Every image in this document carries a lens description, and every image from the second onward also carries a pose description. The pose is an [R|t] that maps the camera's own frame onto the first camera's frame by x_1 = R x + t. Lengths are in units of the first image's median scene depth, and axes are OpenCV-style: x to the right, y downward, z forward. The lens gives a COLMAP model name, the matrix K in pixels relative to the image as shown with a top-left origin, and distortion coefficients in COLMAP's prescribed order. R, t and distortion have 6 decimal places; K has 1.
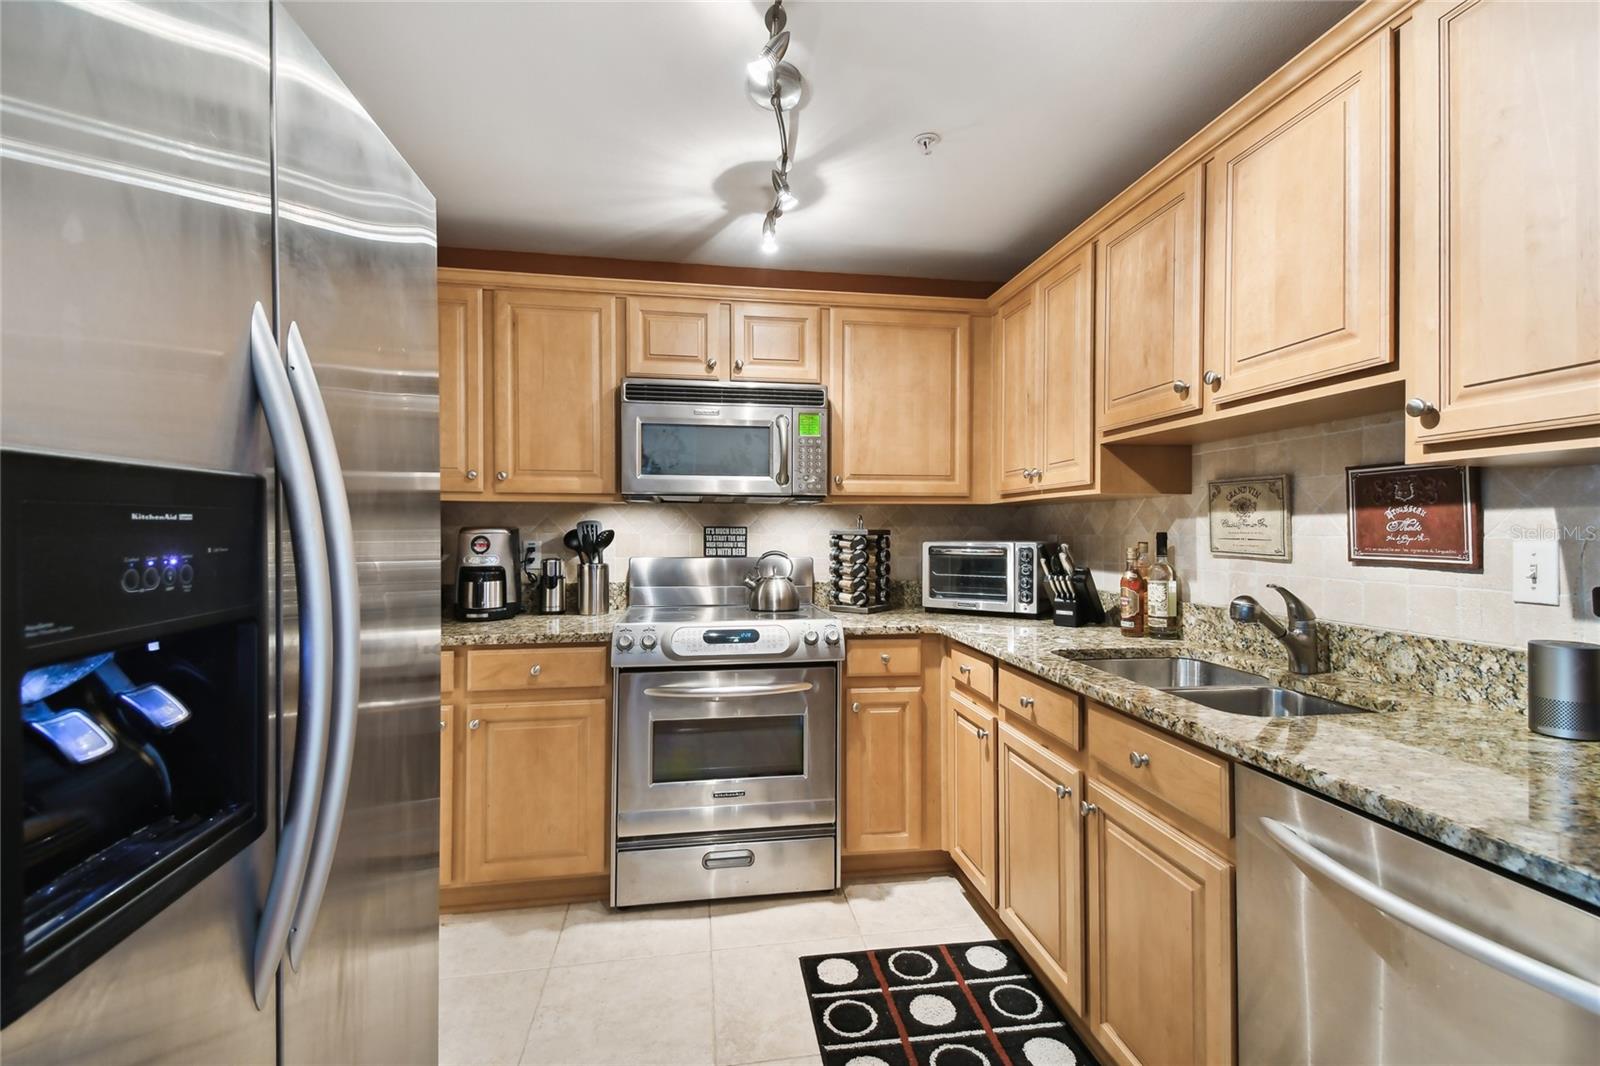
lens RADIAL K [[706.5, 0, 800.0], [0, 706.5, 533.0], [0, 0, 1]] dist [-0.000406, -0.000005]
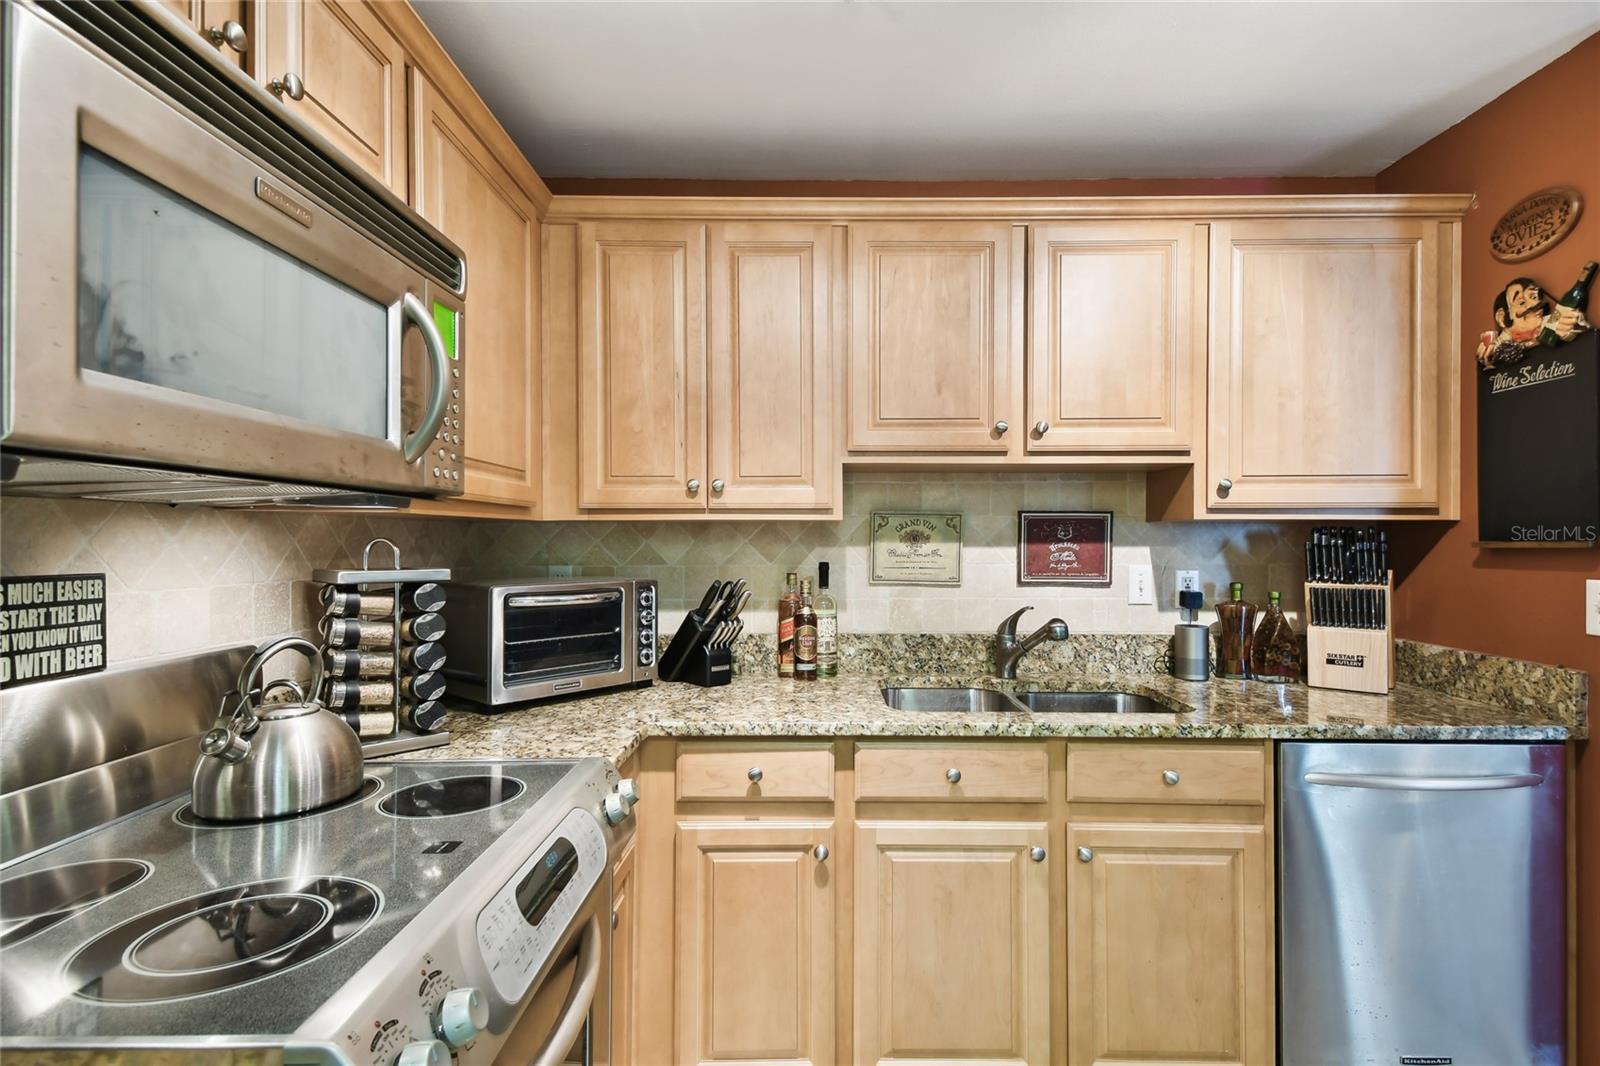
lens RADIAL K [[786.5, 0, 806.4], [0, 786.5, 541.0], [0, 0, 1]] dist [0.027626, -0.000399]
pose [[0.152123, -0.004004, 0.988354, -0.678302], [0.002512, 0.999990, 0.003665, -0.042823], [-0.988358, 0.001925, 0.152131, 1.123479]]
